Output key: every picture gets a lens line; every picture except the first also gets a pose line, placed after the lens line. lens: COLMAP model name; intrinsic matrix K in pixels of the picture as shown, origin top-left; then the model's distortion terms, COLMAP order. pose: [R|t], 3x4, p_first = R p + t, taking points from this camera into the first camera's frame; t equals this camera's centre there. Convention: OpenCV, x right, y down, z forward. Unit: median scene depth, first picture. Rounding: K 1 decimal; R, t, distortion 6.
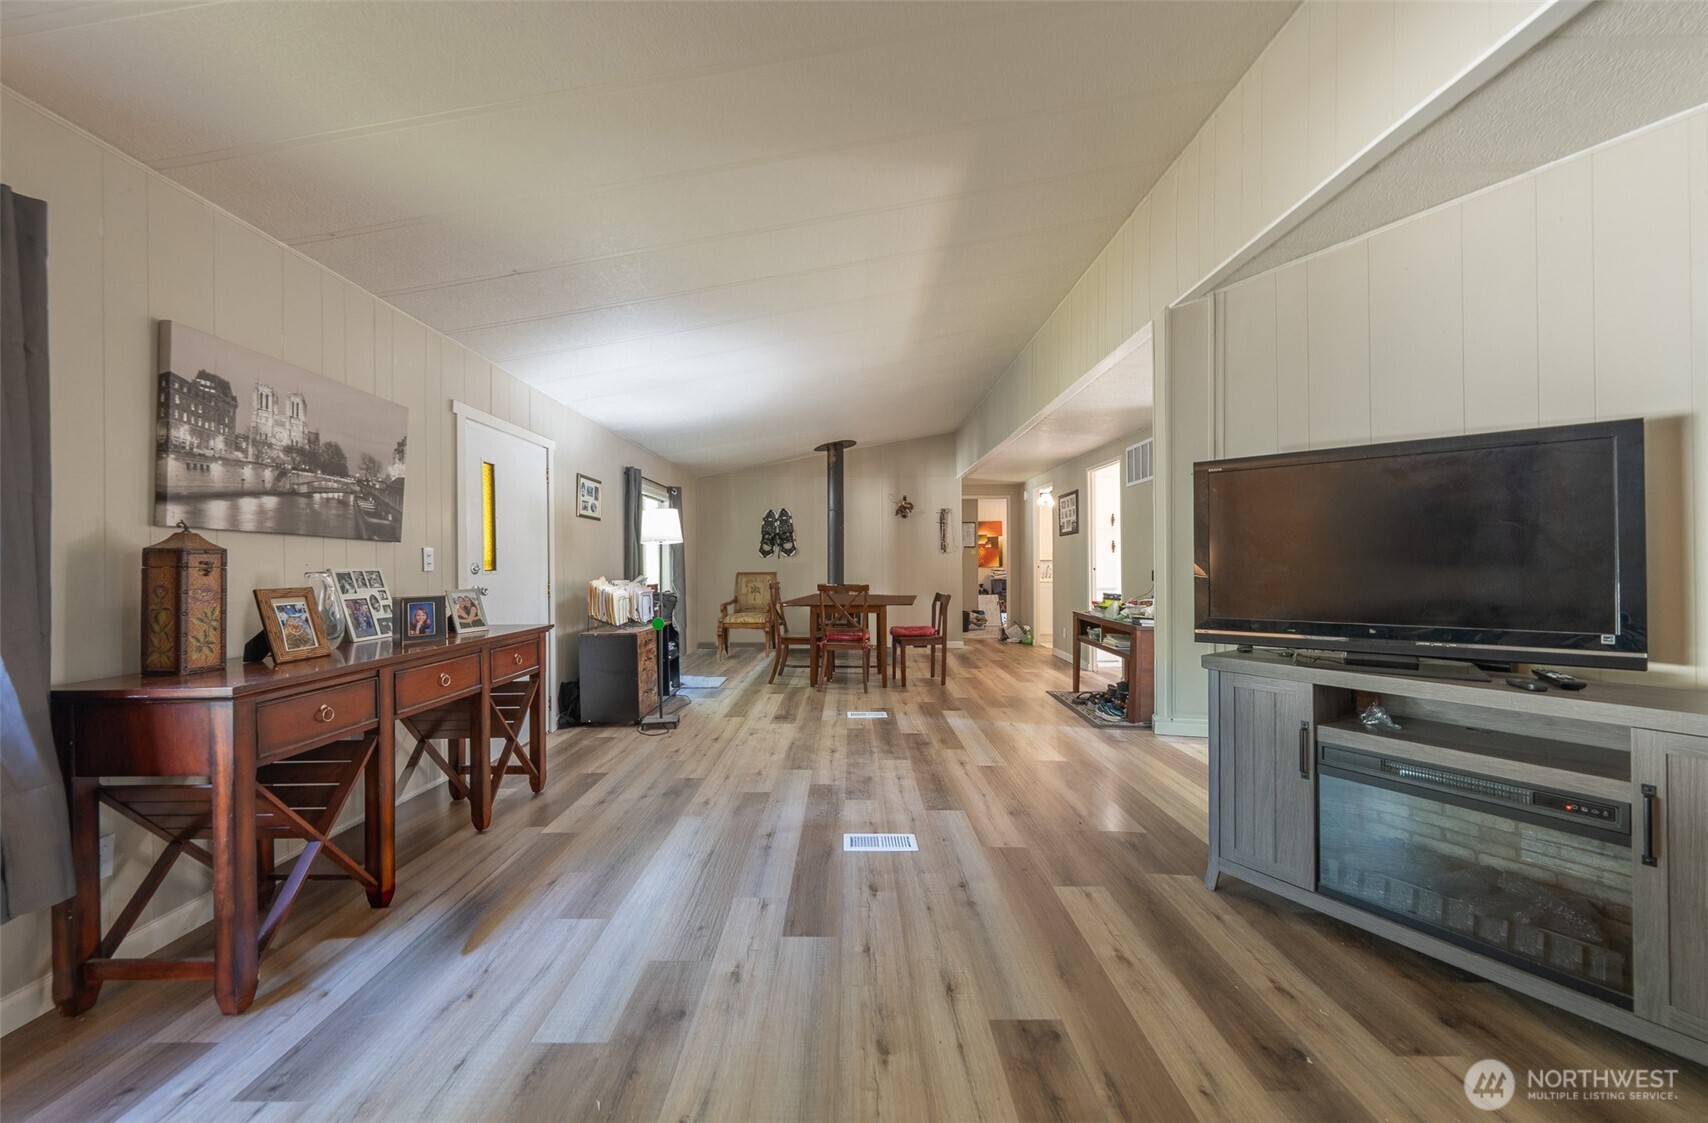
lens RADIAL K [[586.9, 0, 864.9], [0, 586.9, 570.9], [0, 0, 1]] dist [-0.007447, 0.001773]
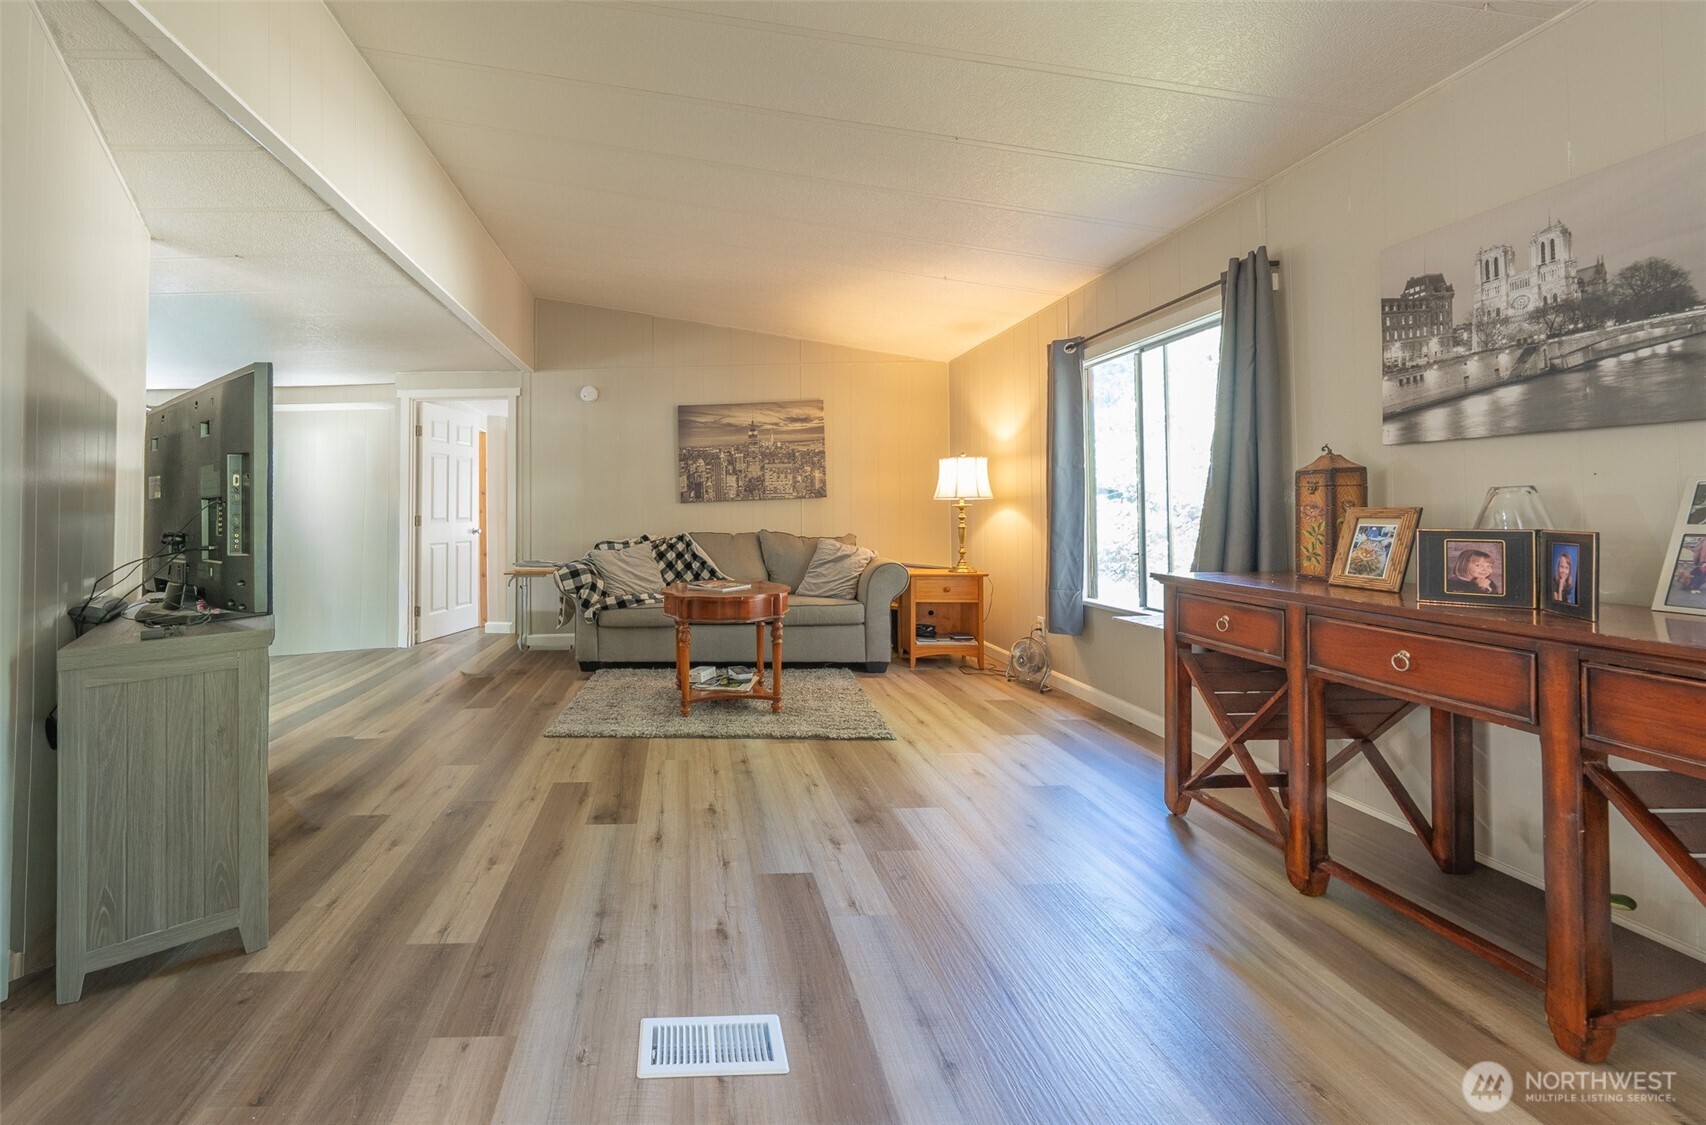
lens RADIAL K [[629.9, 0, 700.7], [0, 629.9, 505.9], [0, 0, 1]] dist [-0.003907, 0.000359]
pose [[-0.999758, 0.021962, -0.000853, 0.023207], [0.021959, 0.999755, 0.002792, 0.000374], [0.000914, 0.002772, -0.999996, 1.379277]]
